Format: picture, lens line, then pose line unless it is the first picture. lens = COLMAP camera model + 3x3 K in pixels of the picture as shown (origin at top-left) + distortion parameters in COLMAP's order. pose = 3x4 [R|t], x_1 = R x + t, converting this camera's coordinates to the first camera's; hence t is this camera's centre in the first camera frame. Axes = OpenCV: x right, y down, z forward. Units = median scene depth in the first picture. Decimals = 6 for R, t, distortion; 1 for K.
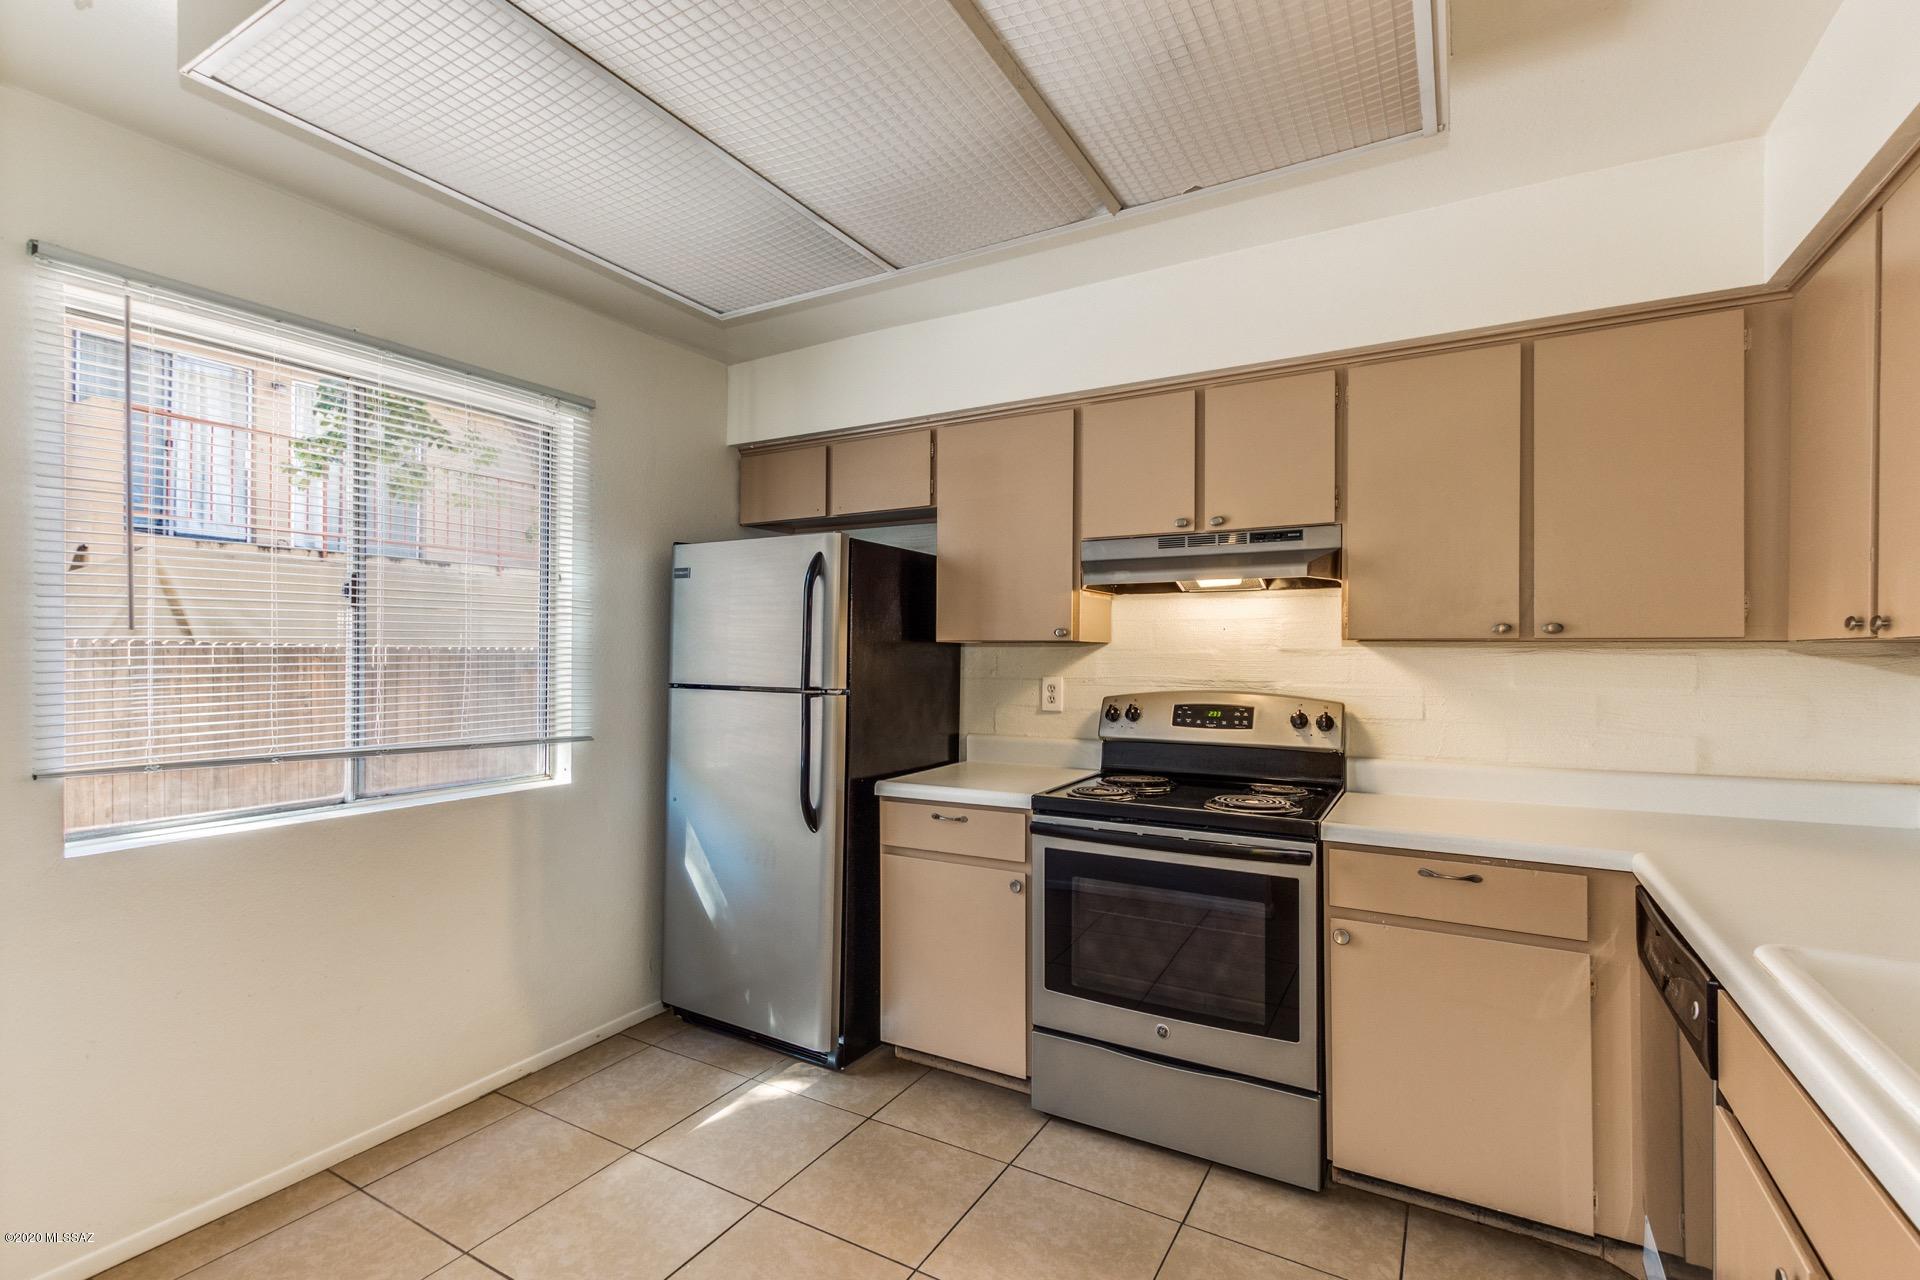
lens RADIAL K [[871.6, 0, 943.7], [0, 871.6, 640.7], [0, 0, 1]] dist [0.010152, -0.002784]
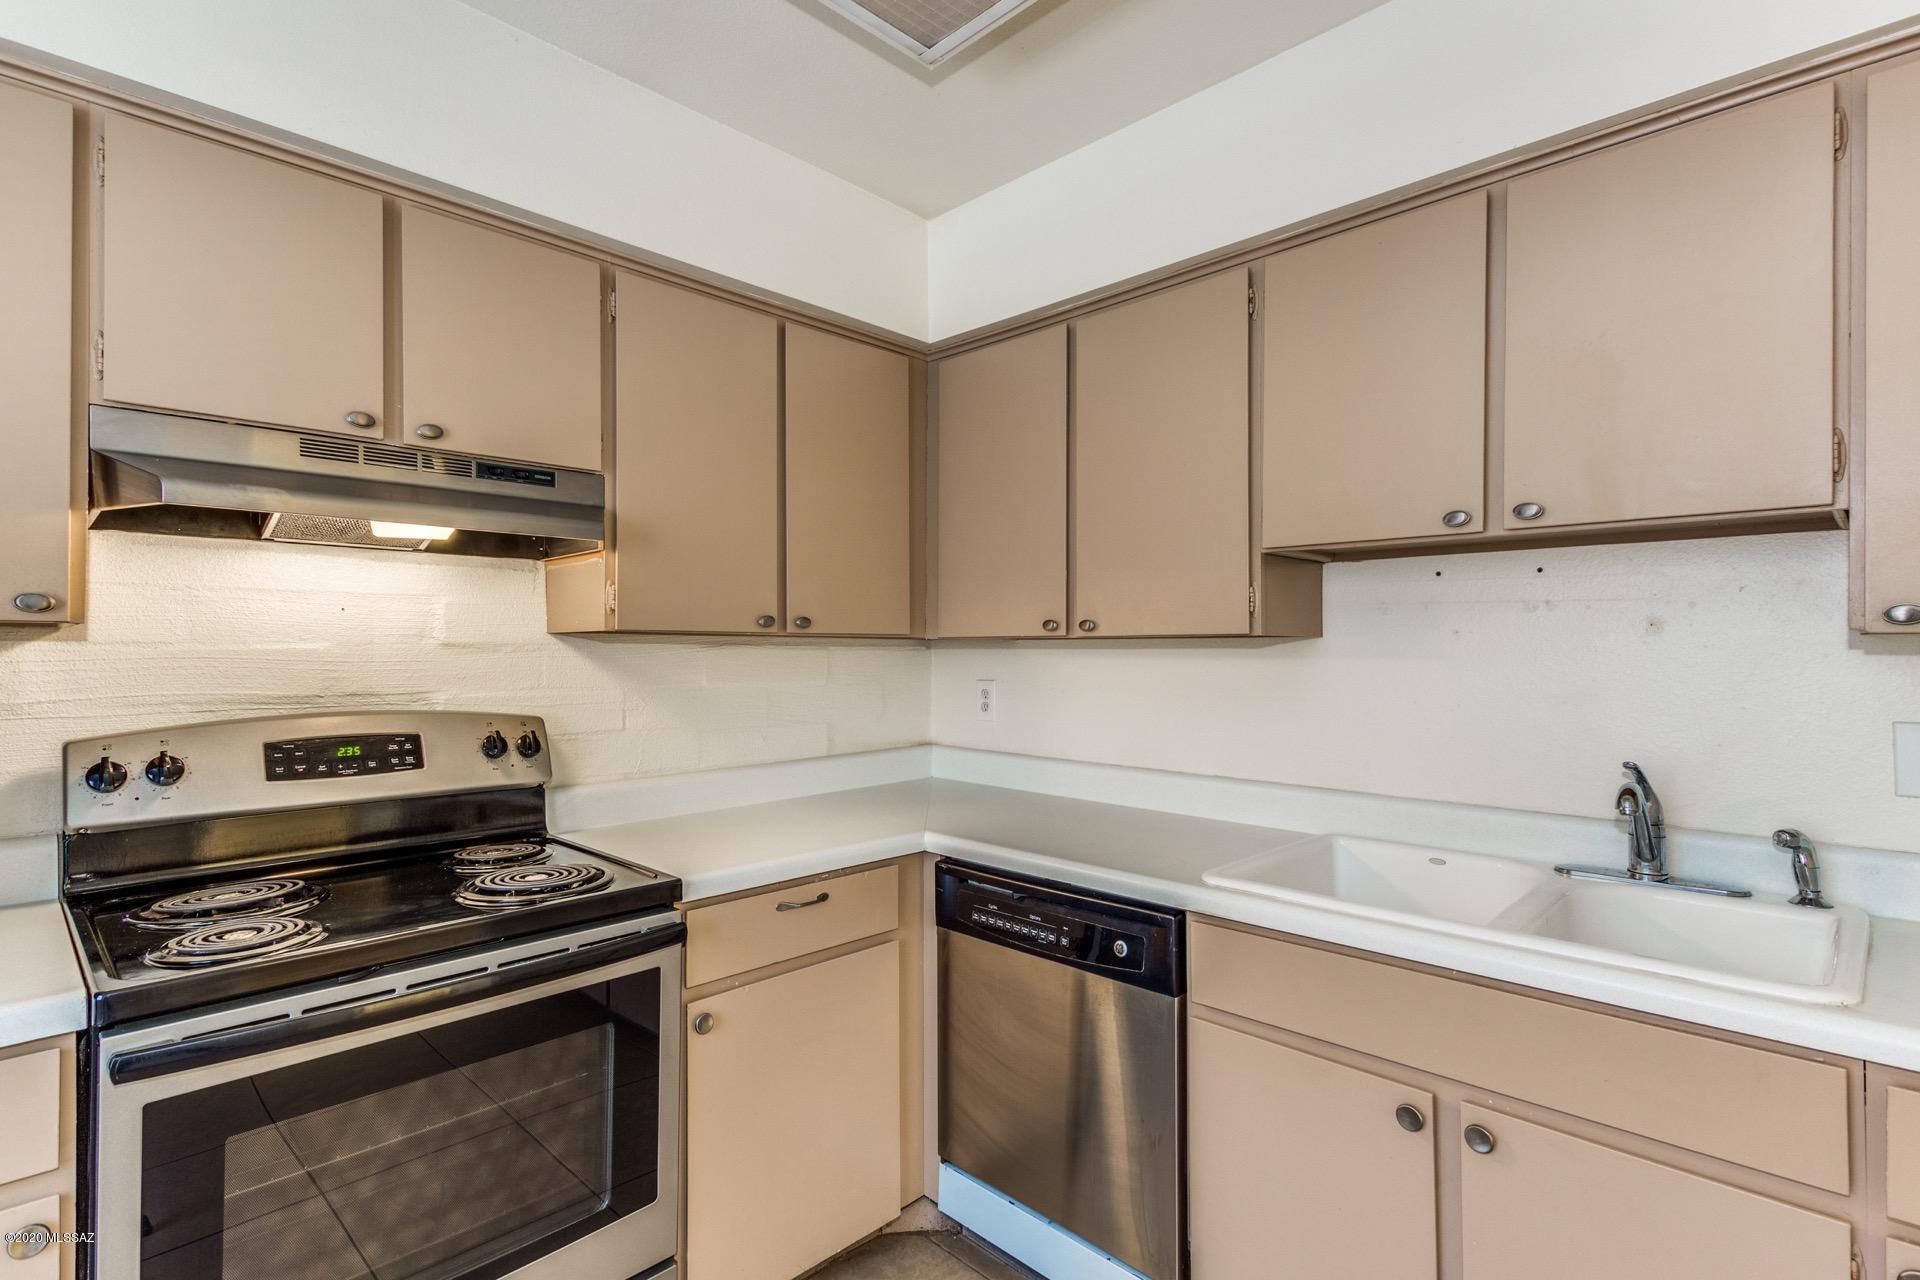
lens RADIAL K [[932.2, 0, 954.2], [0, 932.2, 636.0], [0, 0, 1]] dist [0.026029, -0.009493]
pose [[0.246900, 0.012149, 0.968965, -0.223464], [-0.012621, 0.999877, -0.009321, 0.006734], [-0.968959, -0.009928, 0.247023, 0.473867]]
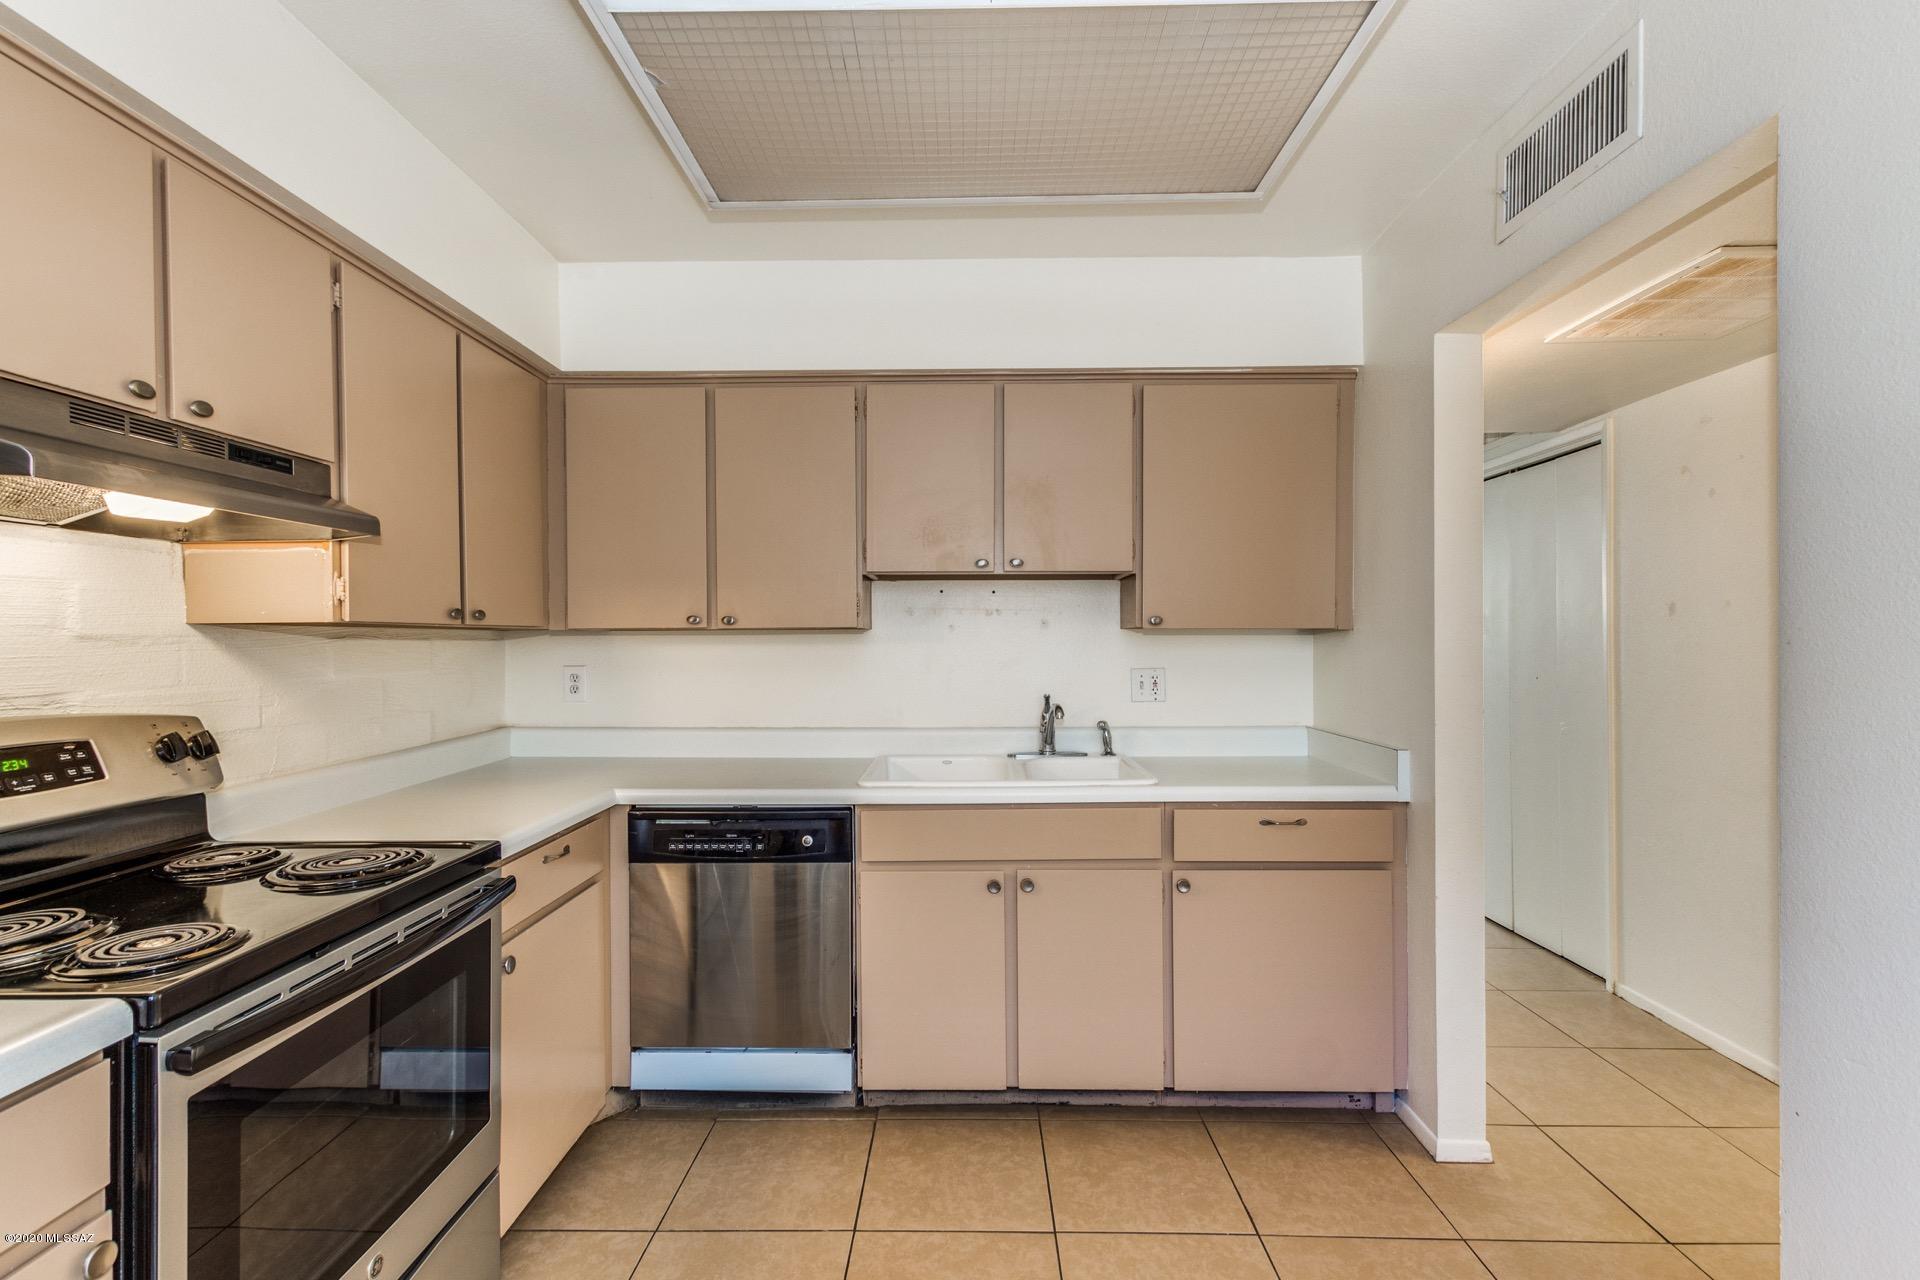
lens RADIAL K [[871.6, 0, 959.1], [0, 871.6, 635.4], [0, 0, 1]] dist [0.010152, -0.002784]
pose [[-0.500237, 0.001568, 0.865887, -0.417796], [-0.006752, 0.999961, -0.005712, 0.010178], [-0.865862, -0.008704, -0.500207, 0.839267]]
